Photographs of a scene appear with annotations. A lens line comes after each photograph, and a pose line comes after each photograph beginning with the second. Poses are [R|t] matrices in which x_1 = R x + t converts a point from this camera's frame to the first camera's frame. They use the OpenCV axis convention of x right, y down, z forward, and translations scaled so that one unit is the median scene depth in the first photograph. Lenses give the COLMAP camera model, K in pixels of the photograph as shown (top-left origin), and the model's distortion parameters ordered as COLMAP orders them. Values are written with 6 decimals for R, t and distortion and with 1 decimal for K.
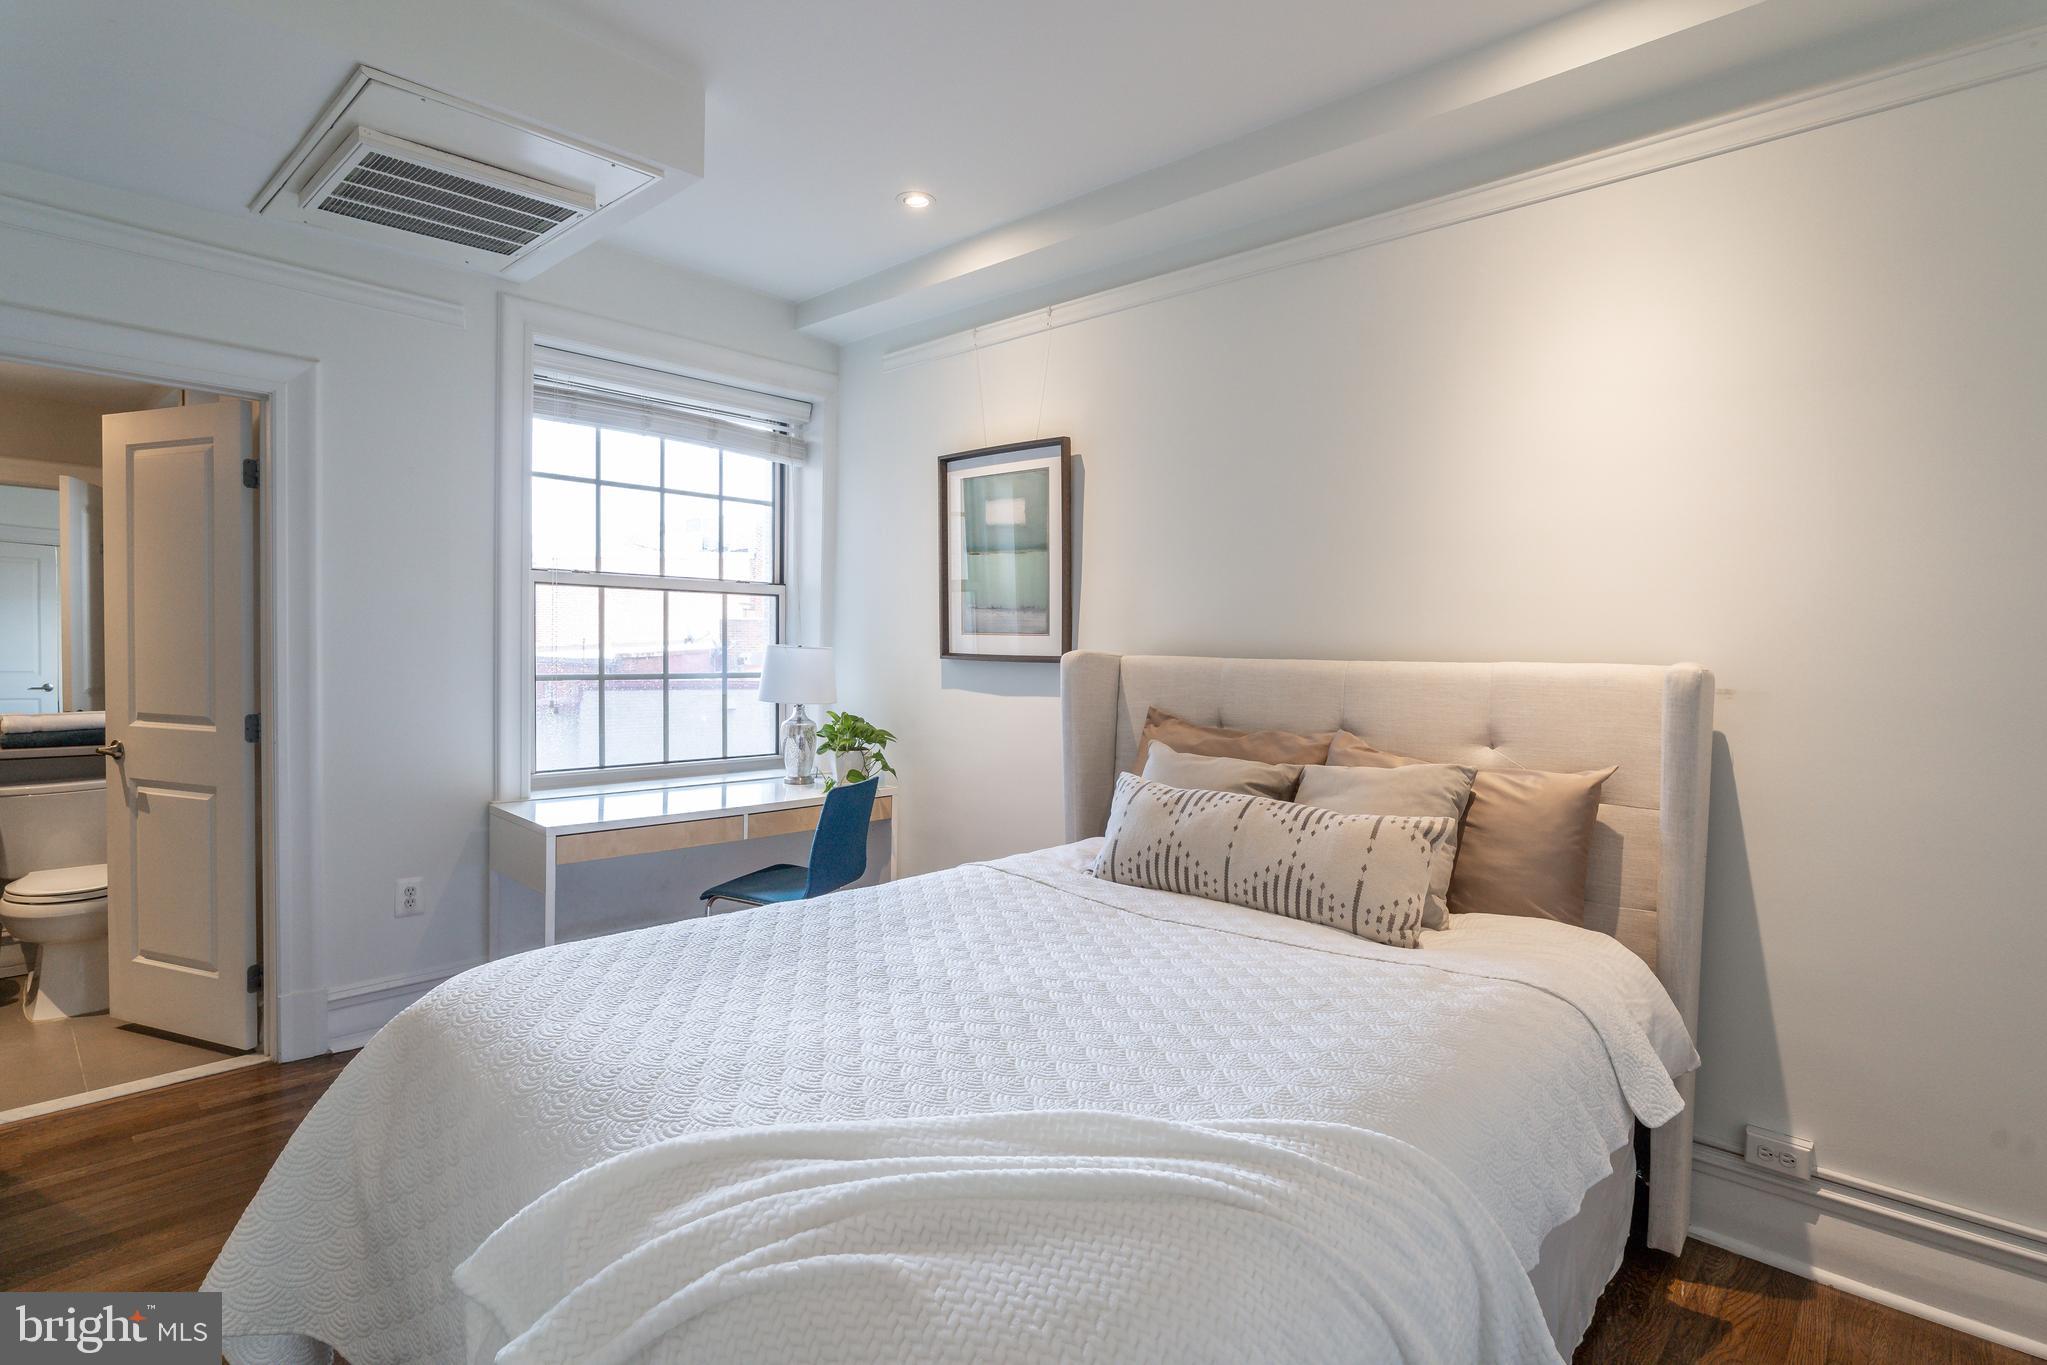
lens RADIAL K [[1012.6, 0, 1028.7], [0, 1012.6, 682.8], [0, 0, 1]] dist [-0.037411, 0.020768]
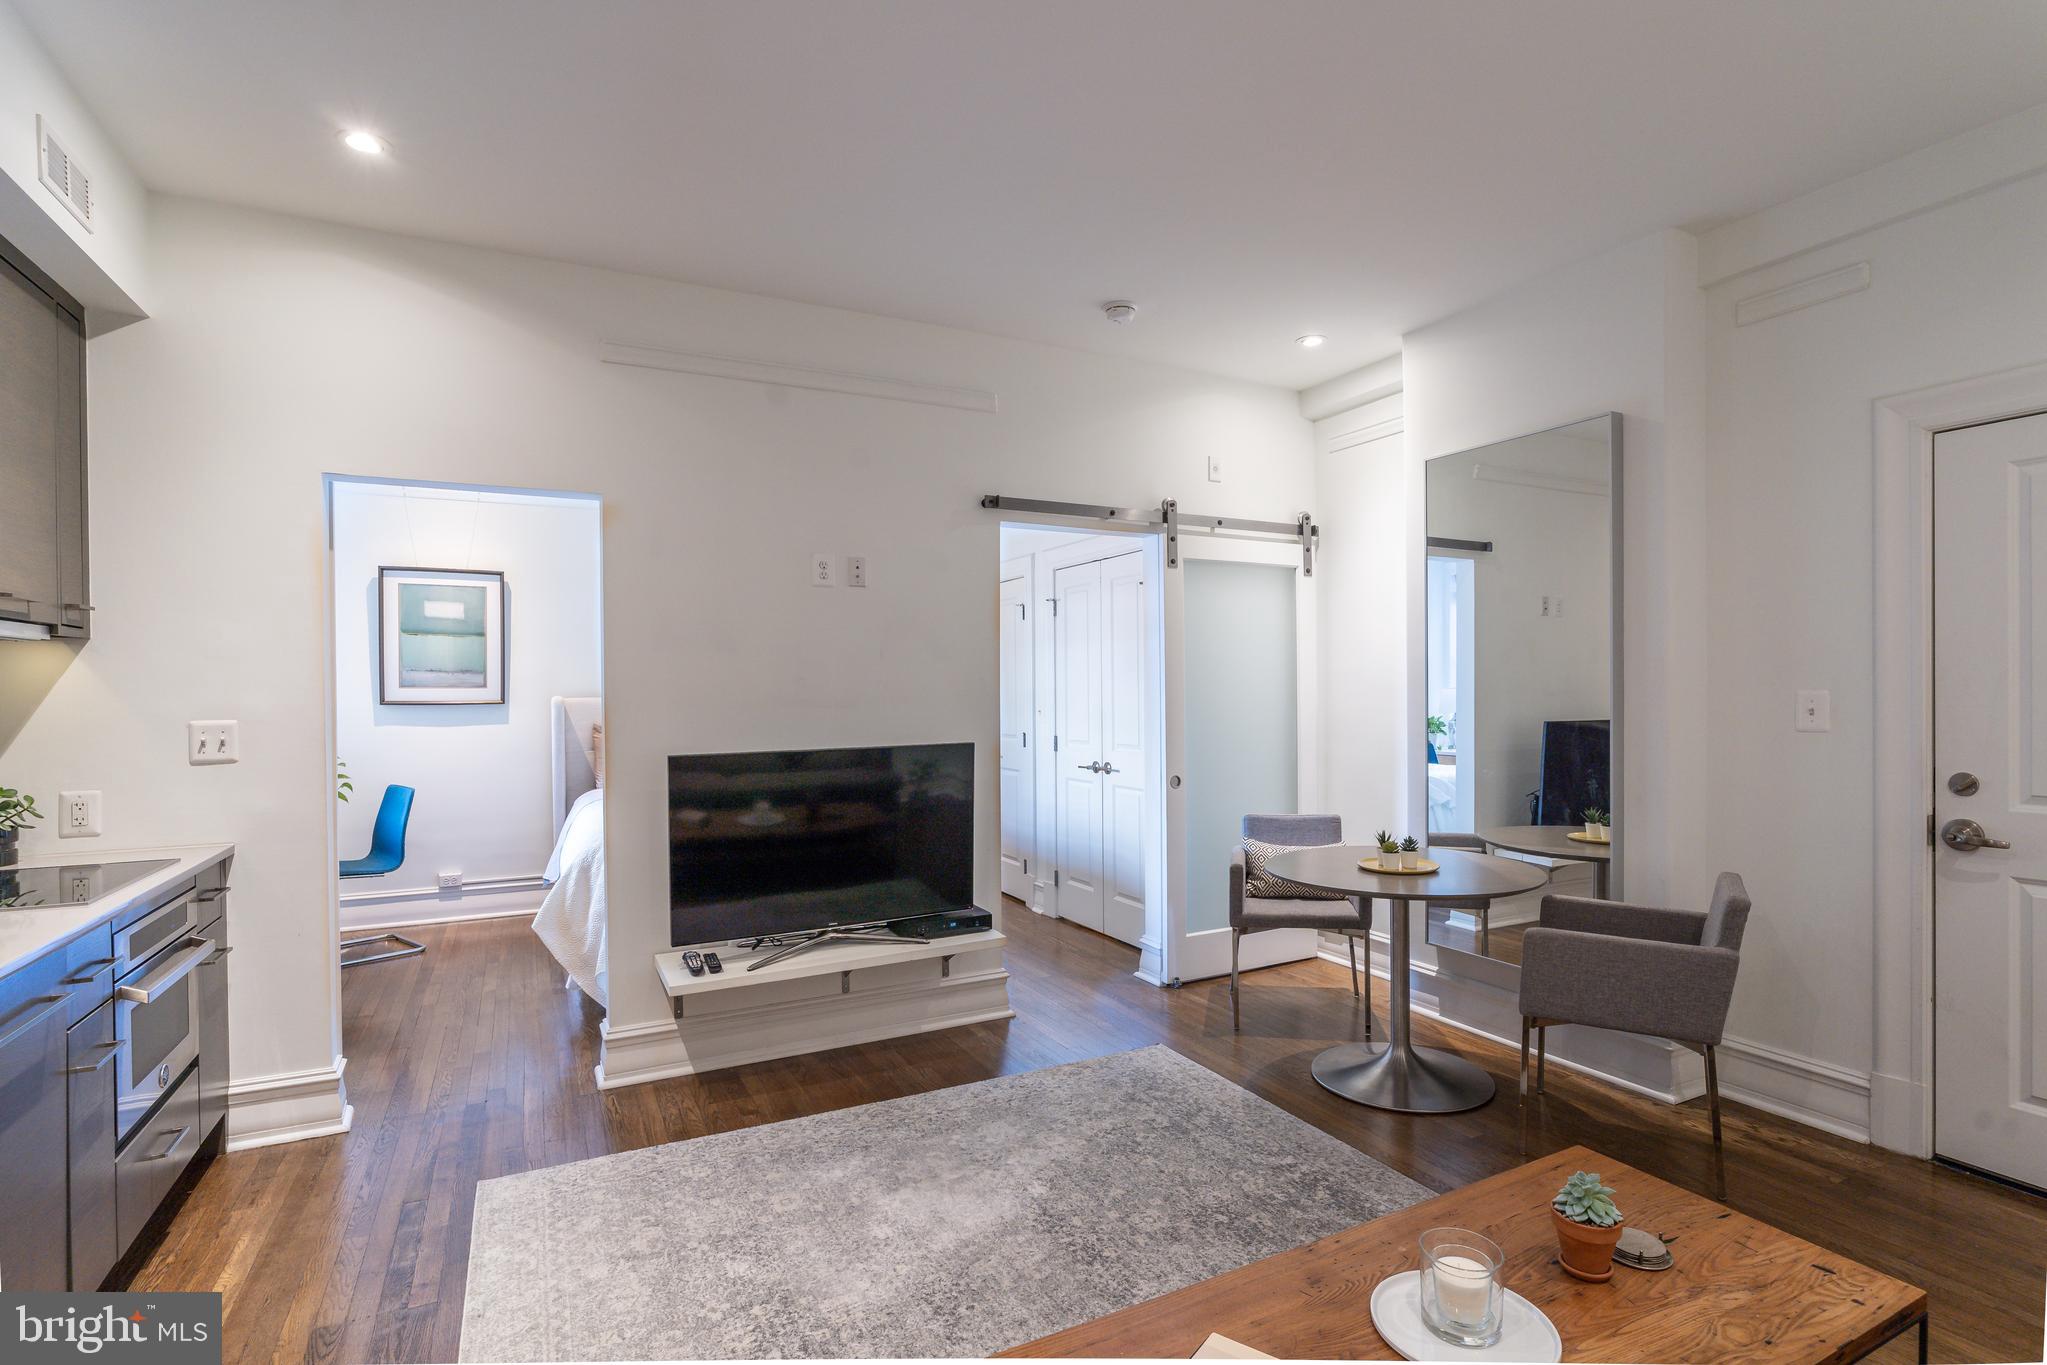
lens RADIAL K [[991.2, 0, 1026.4], [0, 991.2, 696.9], [0, 0, 1]] dist [-0.035995, 0.018673]
pose [[0.336861, -0.027595, 0.941150, -1.186258], [0.046898, 0.998821, 0.012501, -0.010849], [-0.940386, 0.039927, 0.337758, -0.364982]]
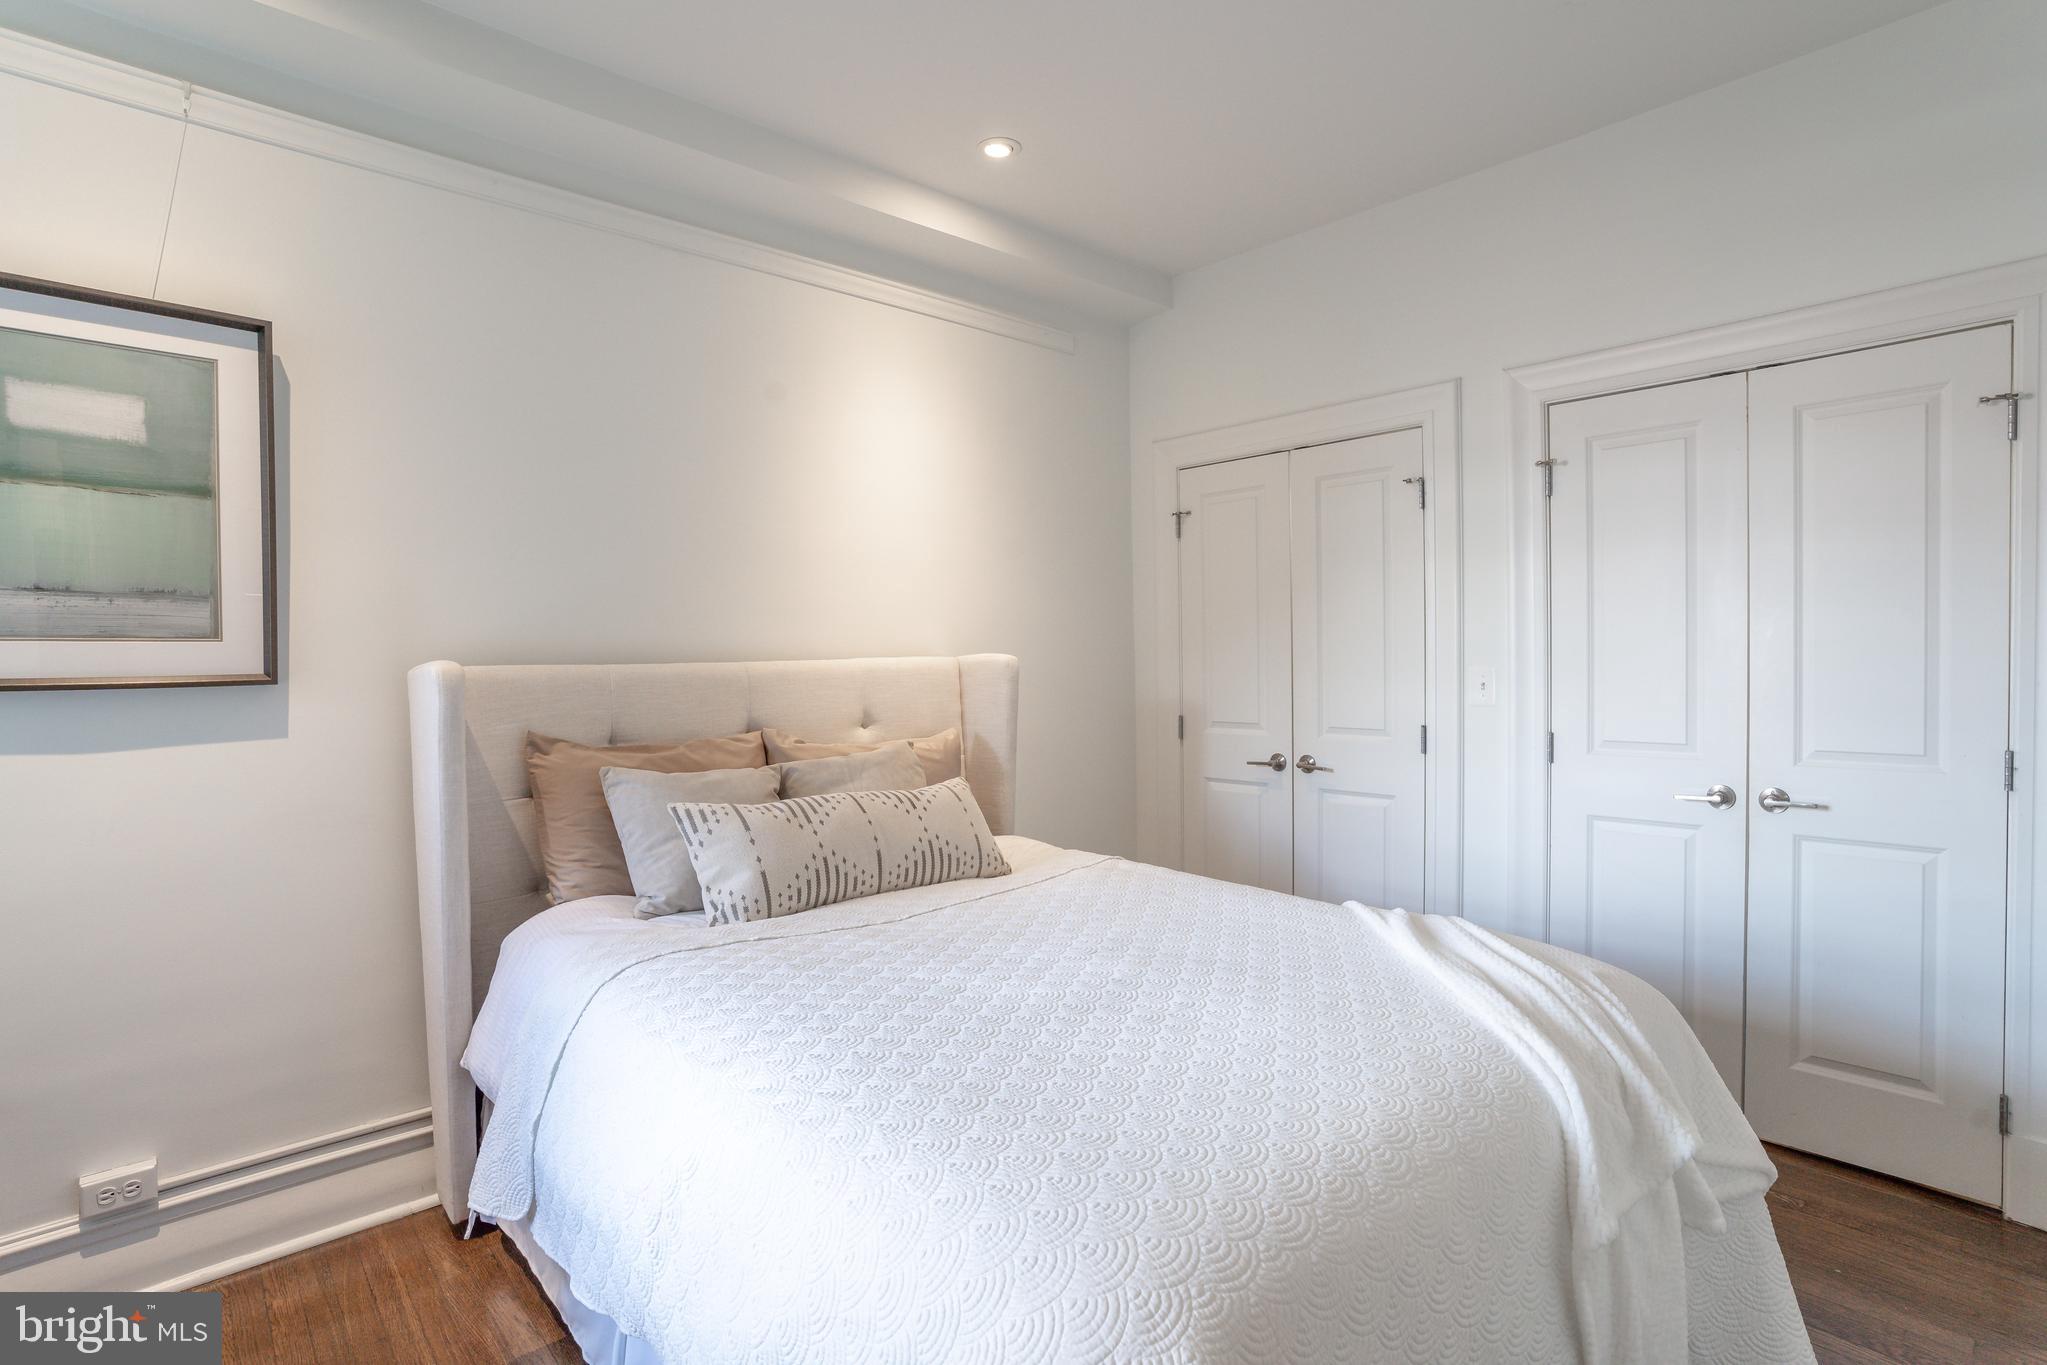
lens RADIAL K [[997.3, 0, 1015.4], [0, 997.3, 685.9], [0, 0, 1]] dist [-0.075295, 0.032199]
pose [[0.078752, -0.047587, 0.995758, -0.508141], [0.050724, 0.997757, 0.043671, -0.021144], [-0.995603, 0.047070, 0.080989, 0.486825]]
